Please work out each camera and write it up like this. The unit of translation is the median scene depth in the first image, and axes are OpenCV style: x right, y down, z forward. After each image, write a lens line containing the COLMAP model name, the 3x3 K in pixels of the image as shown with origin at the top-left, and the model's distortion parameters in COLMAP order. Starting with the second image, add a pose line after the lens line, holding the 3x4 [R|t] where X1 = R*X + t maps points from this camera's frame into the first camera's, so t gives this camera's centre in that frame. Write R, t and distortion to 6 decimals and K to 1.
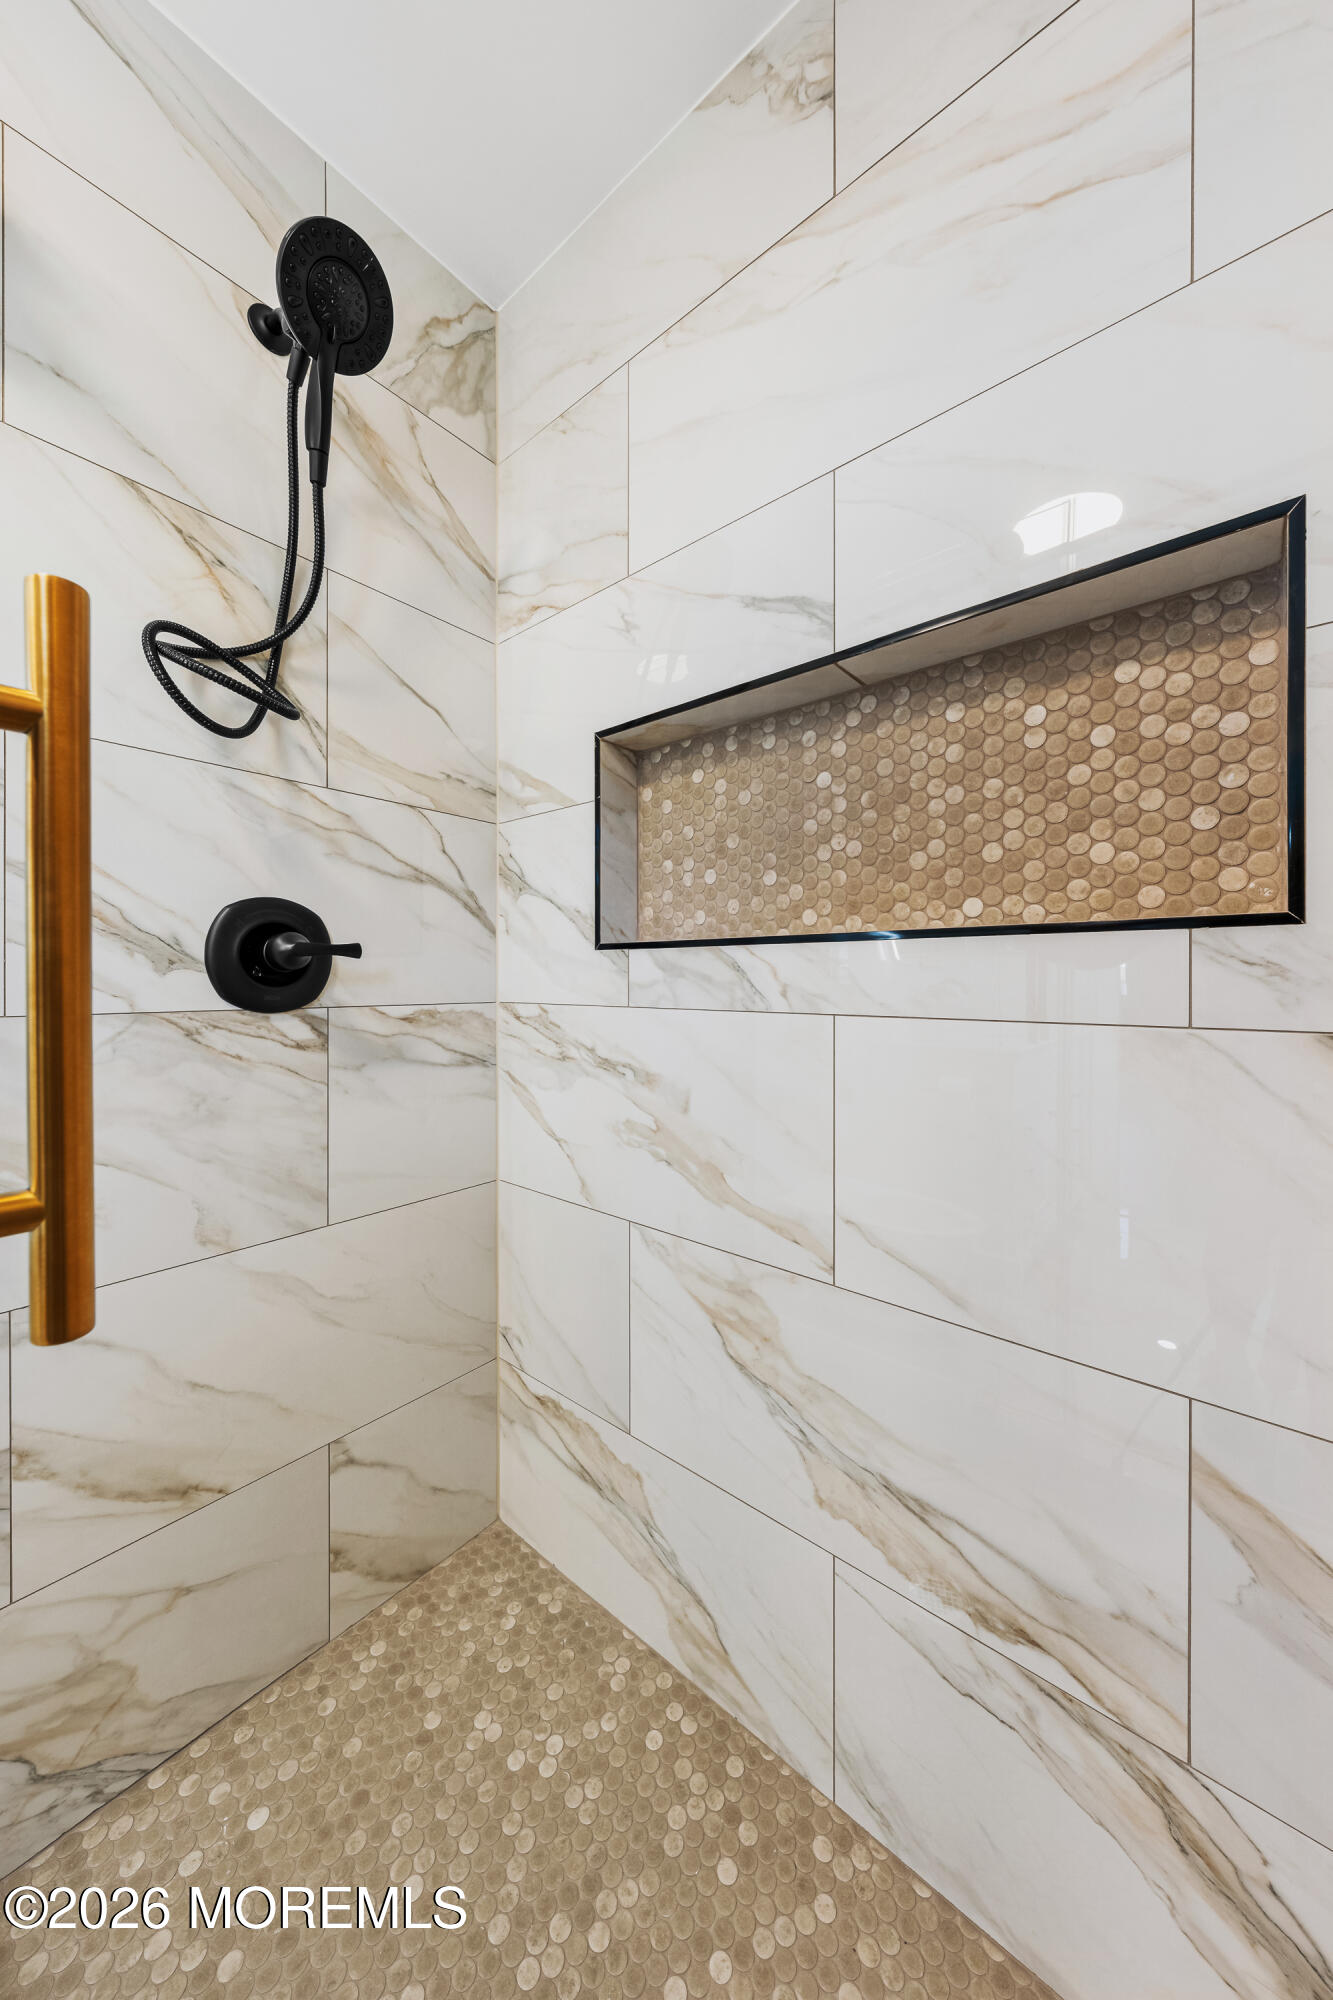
lens RADIAL K [[687.1, 0, 674.4], [0, 687.1, 987.6], [0, 0, 1]] dist [-0.002629, -0.000092]
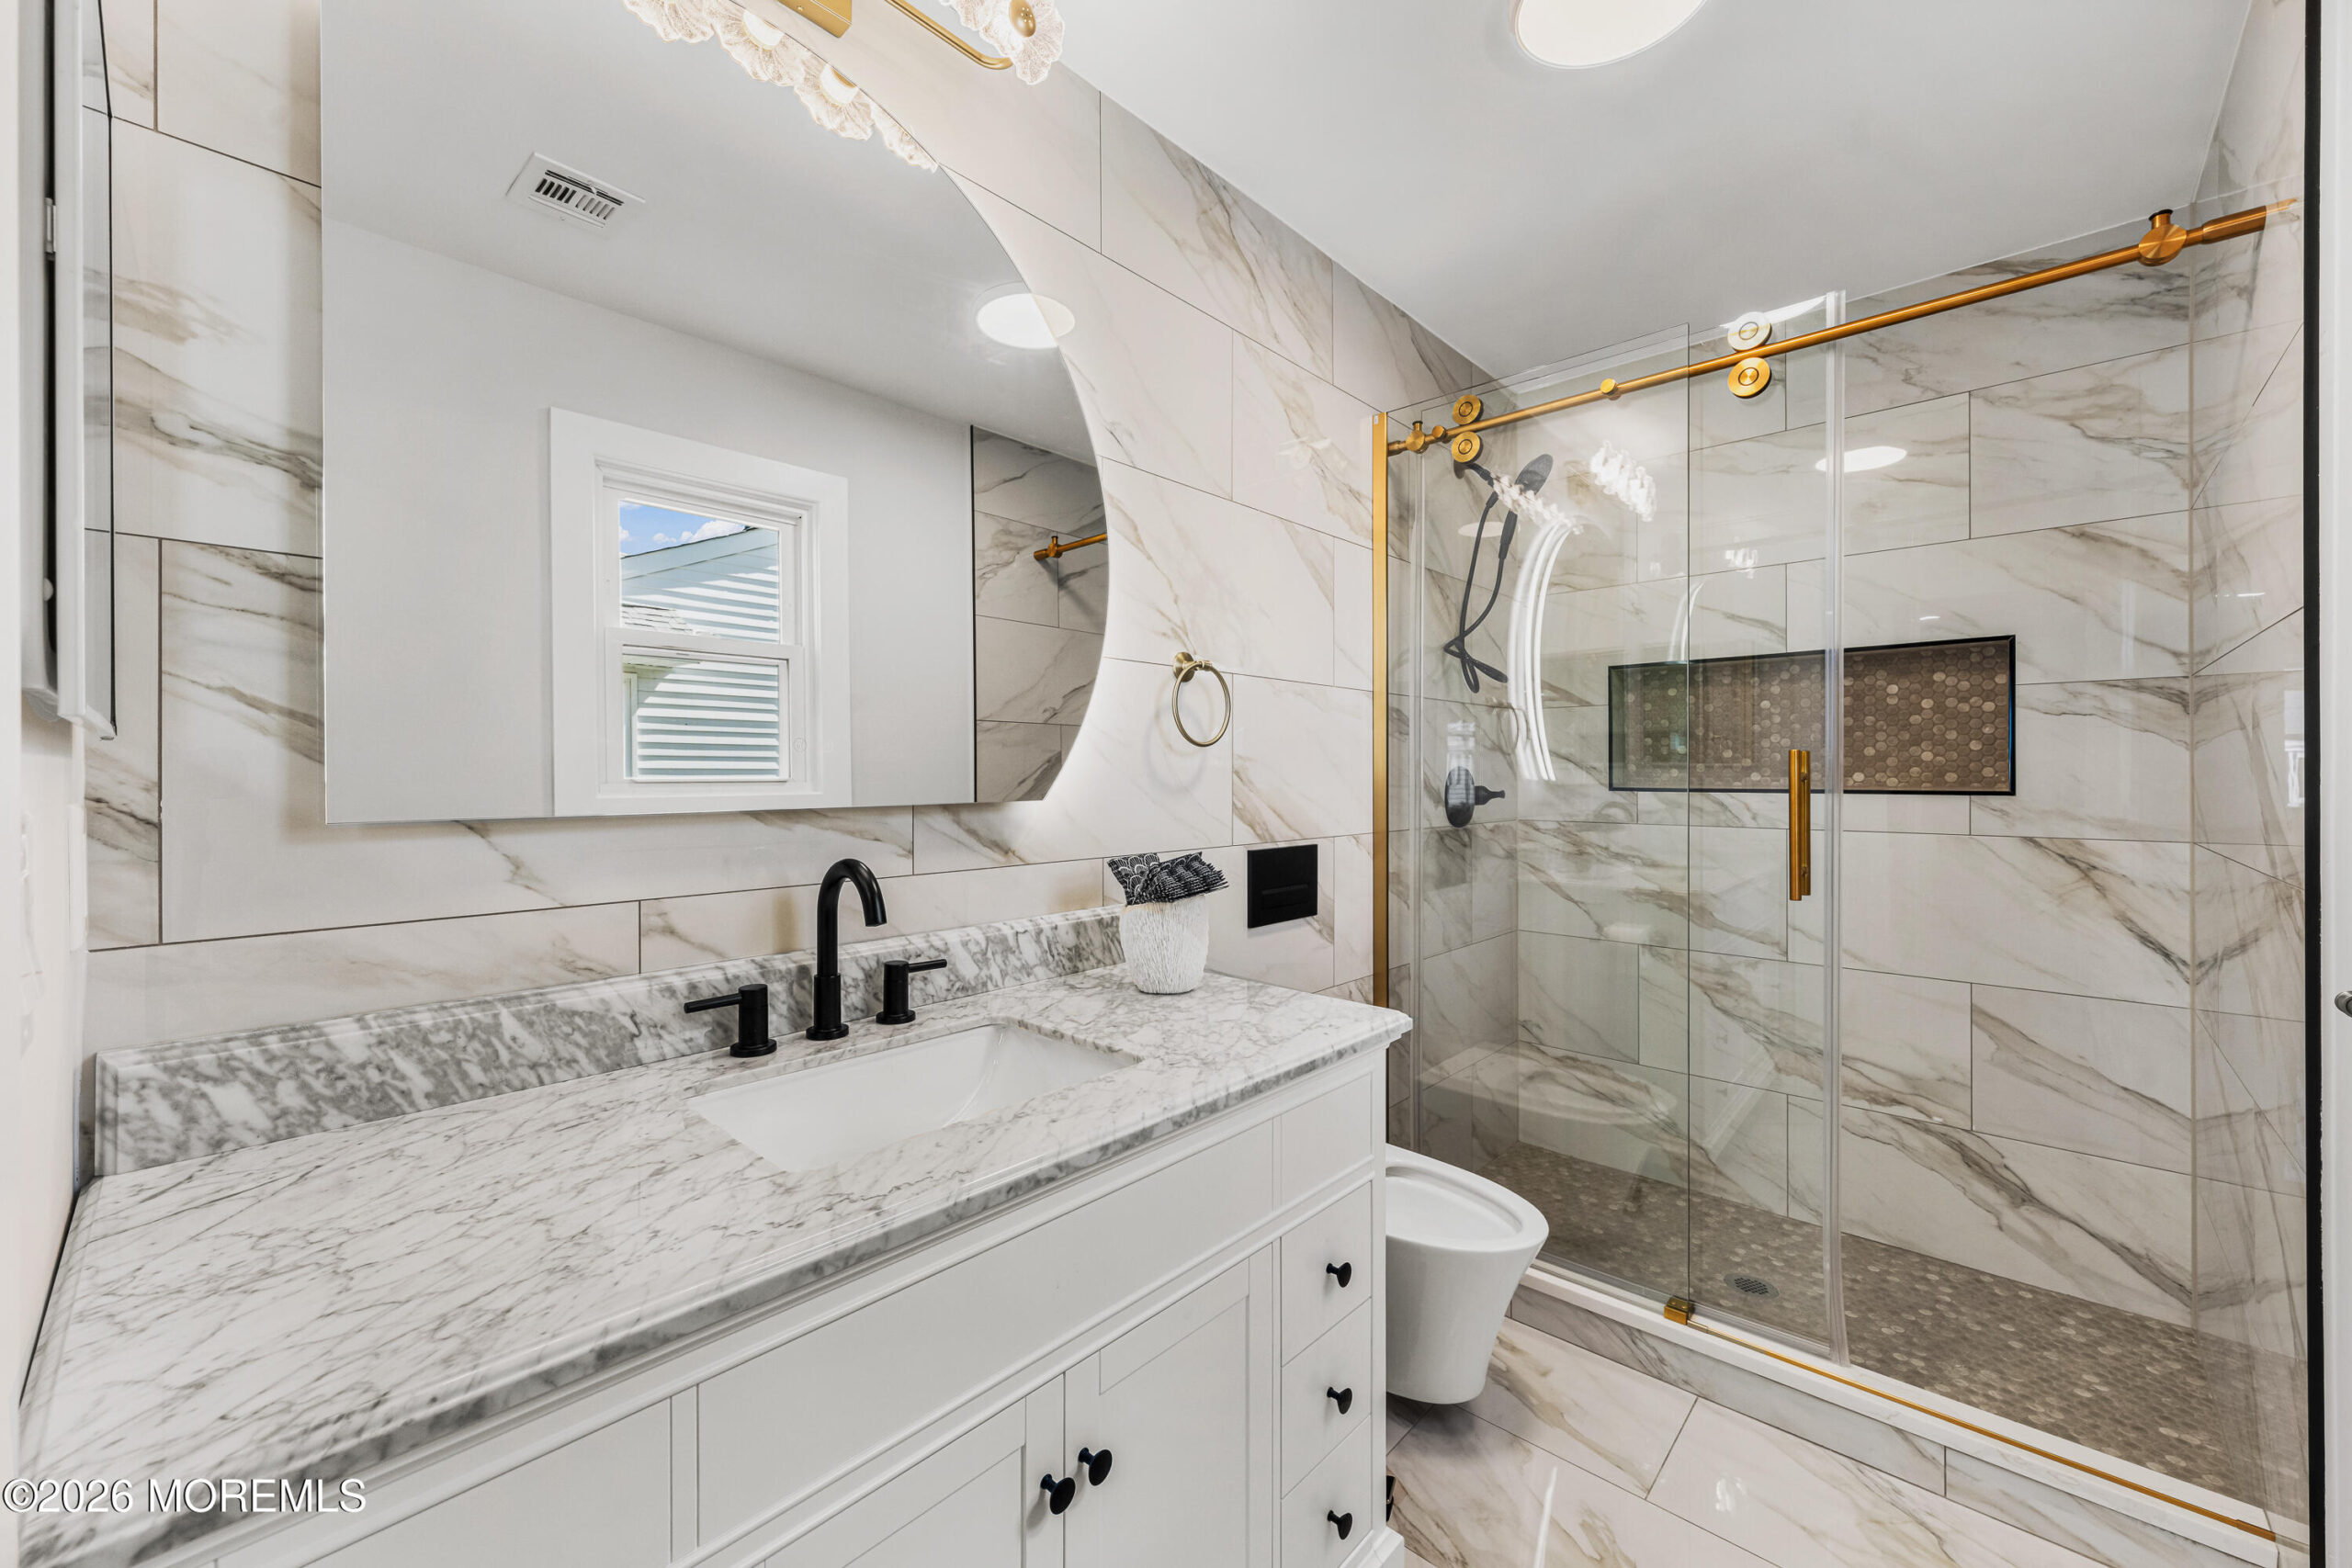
lens RADIAL K [[930.5, 0, 1162.3], [0, 930.5, 779.7], [0, 0, 1]] dist [-0.006535, 0.000323]
pose [[0.998168, -0.003585, -0.060400, -1.414365], [0.003413, 0.999990, -0.002955, -0.102184], [0.060410, 0.002744, 0.998170, -1.816862]]
